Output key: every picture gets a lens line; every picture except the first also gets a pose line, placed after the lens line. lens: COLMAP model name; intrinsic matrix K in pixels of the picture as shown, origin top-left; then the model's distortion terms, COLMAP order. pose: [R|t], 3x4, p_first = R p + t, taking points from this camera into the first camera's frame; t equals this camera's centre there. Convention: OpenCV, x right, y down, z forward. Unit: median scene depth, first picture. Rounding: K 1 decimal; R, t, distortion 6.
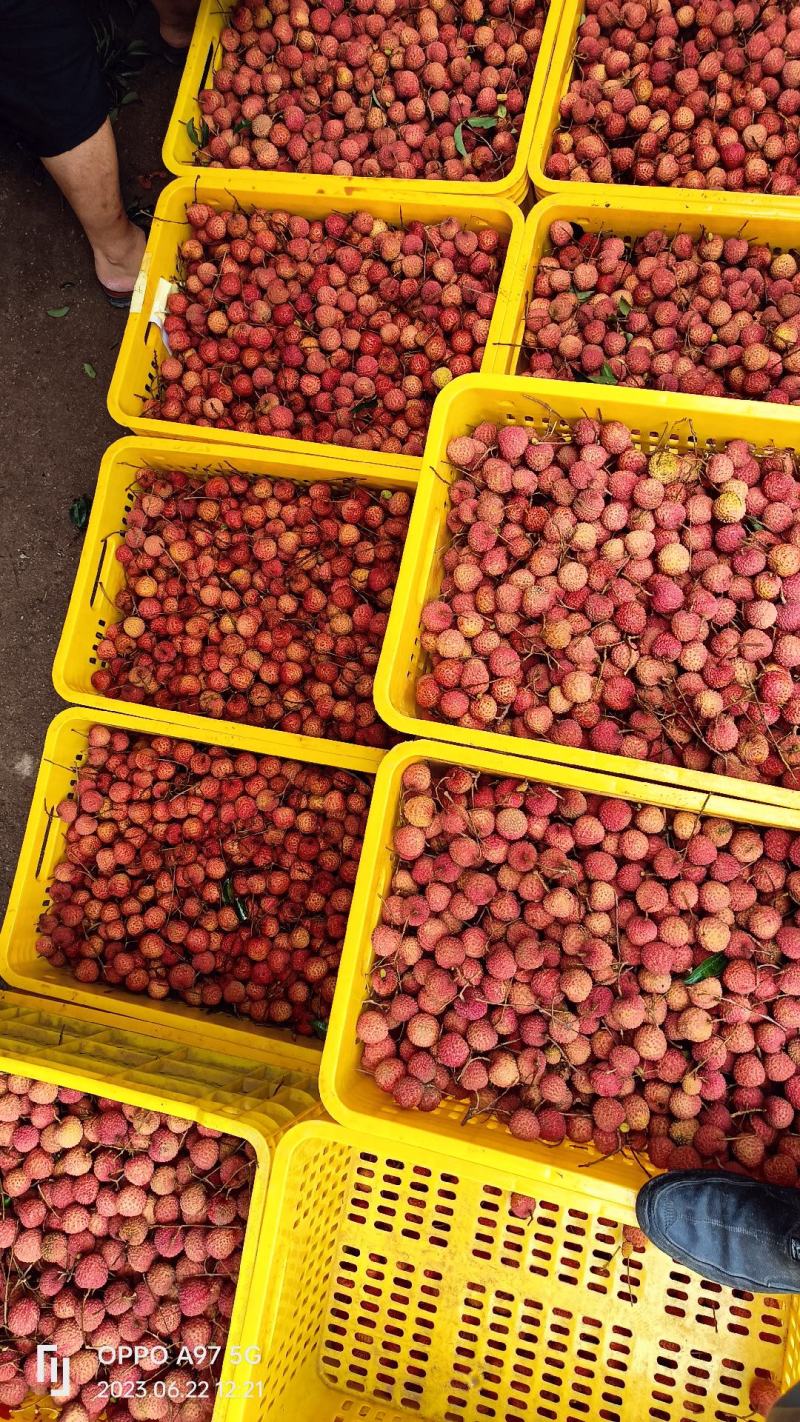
lens RADIAL K [[1067.9, 0, 408.3], [0, 1067.9, 697.1], [0, 0, 1]] dist [0.028267, -0.028487]
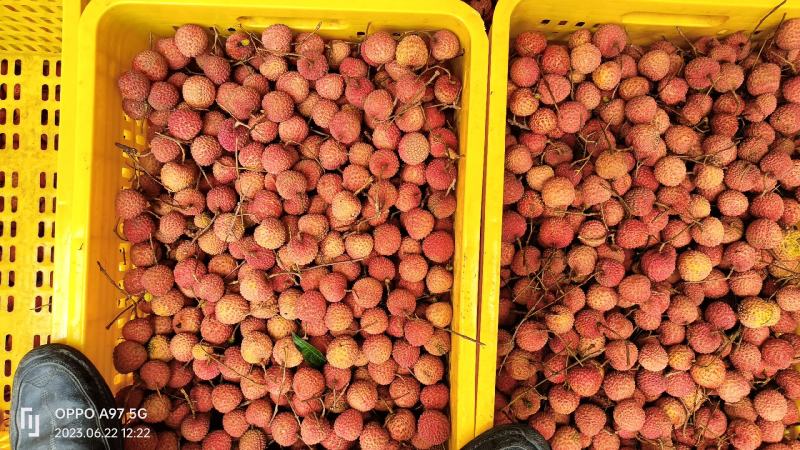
lens RADIAL K [[600.8, 0, 405.9], [0, 600.8, 226.6], [0, 0, 1]] dist [0.028267, -0.028487]
pose [[0.159039, 0.964982, 0.208606, 0.038867], [-0.984302, 0.138603, 0.109261, 0.058653], [0.076522, -0.222708, 0.971877, 0.343565]]
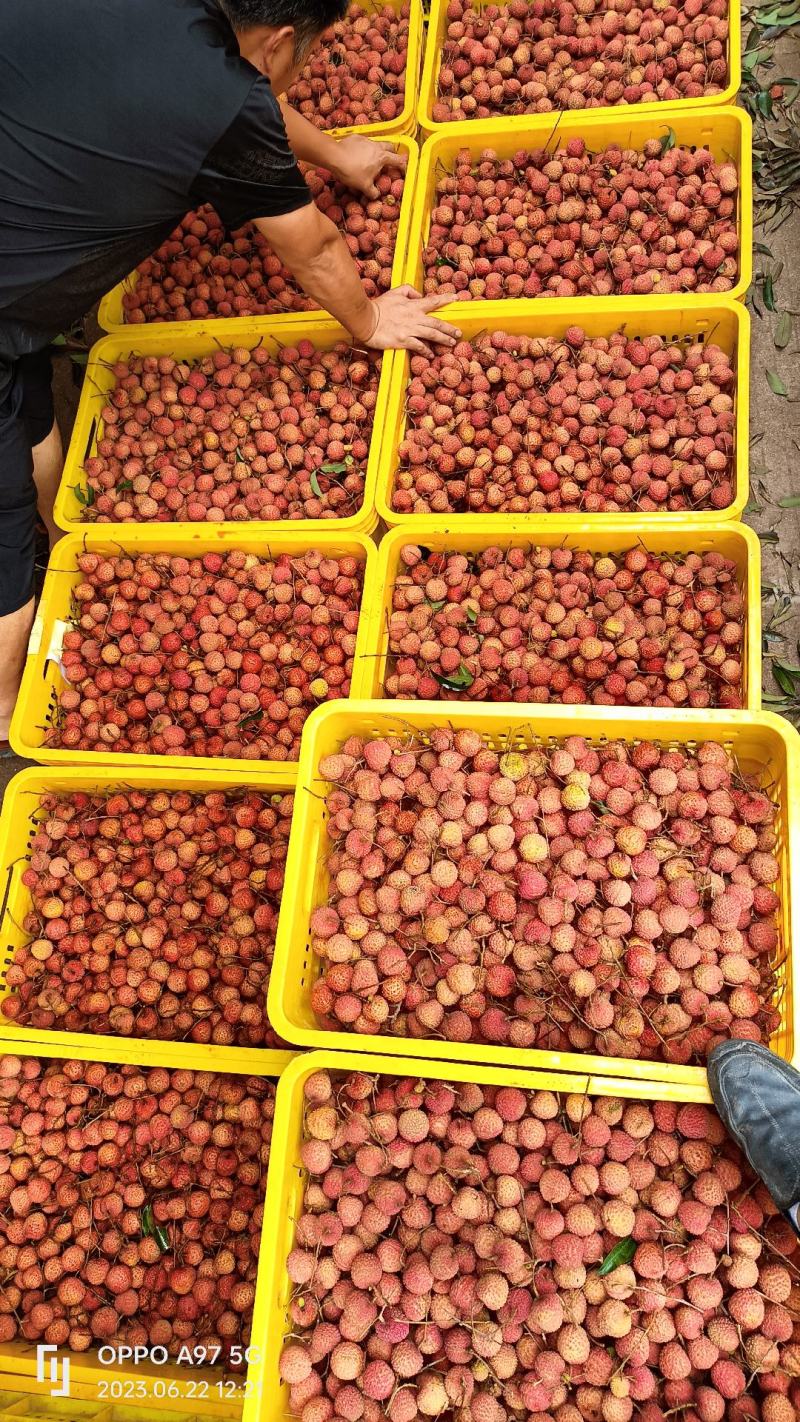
lens RADIAL K [[1067.9, 0, 404.5], [0, 1067.9, 690.8], [0, 0, 1]] dist [0.028267, -0.028487]
pose [[0.992847, -0.097930, 0.068304, 0.046526], [0.110691, 0.969404, -0.219097, -0.047900], [-0.044758, 0.225090, 0.973309, -0.073753]]
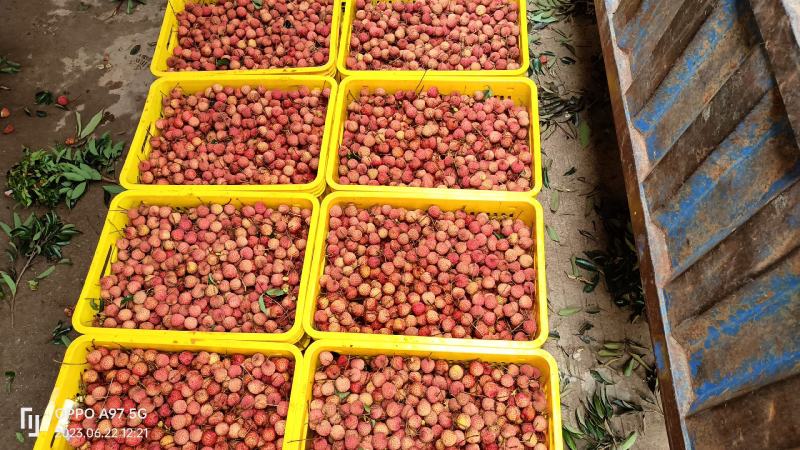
lens RADIAL K [[600.8, 0, 399.8], [0, 600.8, 219.2], [0, 0, 1]] dist [0.028267, -0.028487]
pose [[0.974756, -0.055074, 0.216376, 0.067259], [0.130033, 0.927820, -0.349630, -0.306421], [-0.181503, 0.368940, 0.911559, 0.046438]]
